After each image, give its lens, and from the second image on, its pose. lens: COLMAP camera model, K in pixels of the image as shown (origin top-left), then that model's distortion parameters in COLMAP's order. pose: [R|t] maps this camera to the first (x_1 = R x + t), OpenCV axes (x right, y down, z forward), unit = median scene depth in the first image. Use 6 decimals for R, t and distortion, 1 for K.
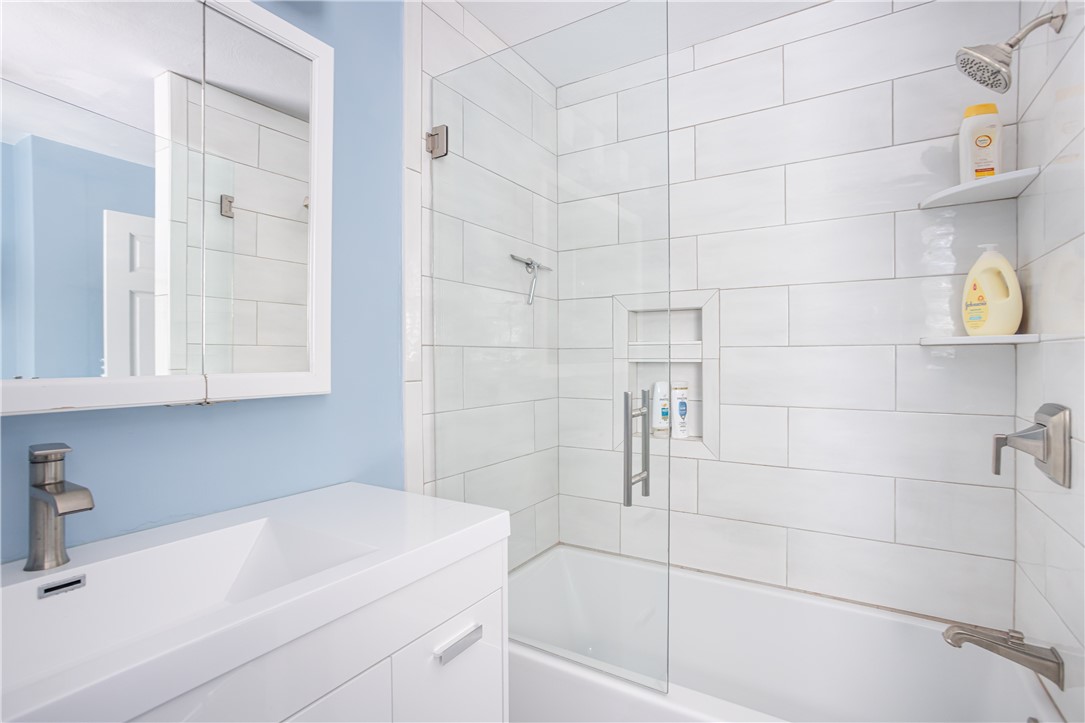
lens RADIAL K [[542.2, 0, 520.8], [0, 542.2, 360.9], [0, 0, 1]] dist [-0.046704, 0.022931]
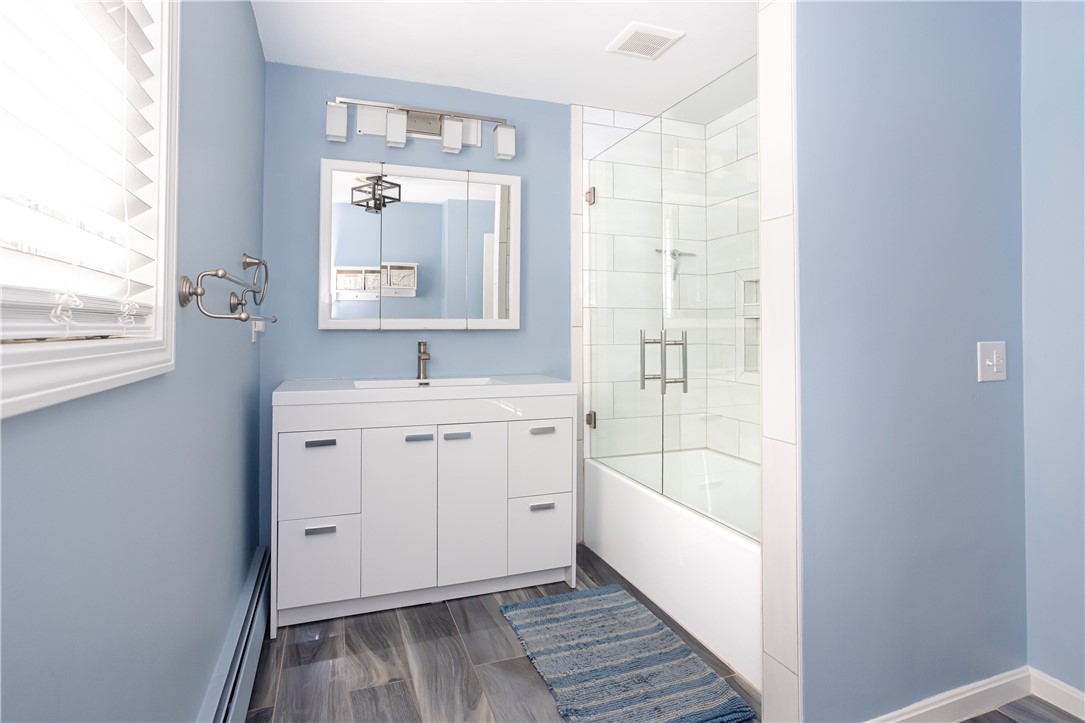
lens RADIAL K [[542.2, 0, 520.8], [0, 542.2, 360.9], [0, 0, 1]] dist [-0.046704, 0.022931]
pose [[0.785240, 0.042228, -0.617750, 0.793721], [-0.005922, 0.998138, 0.060704, 0.041233], [0.619164, -0.044009, 0.784028, -0.591334]]
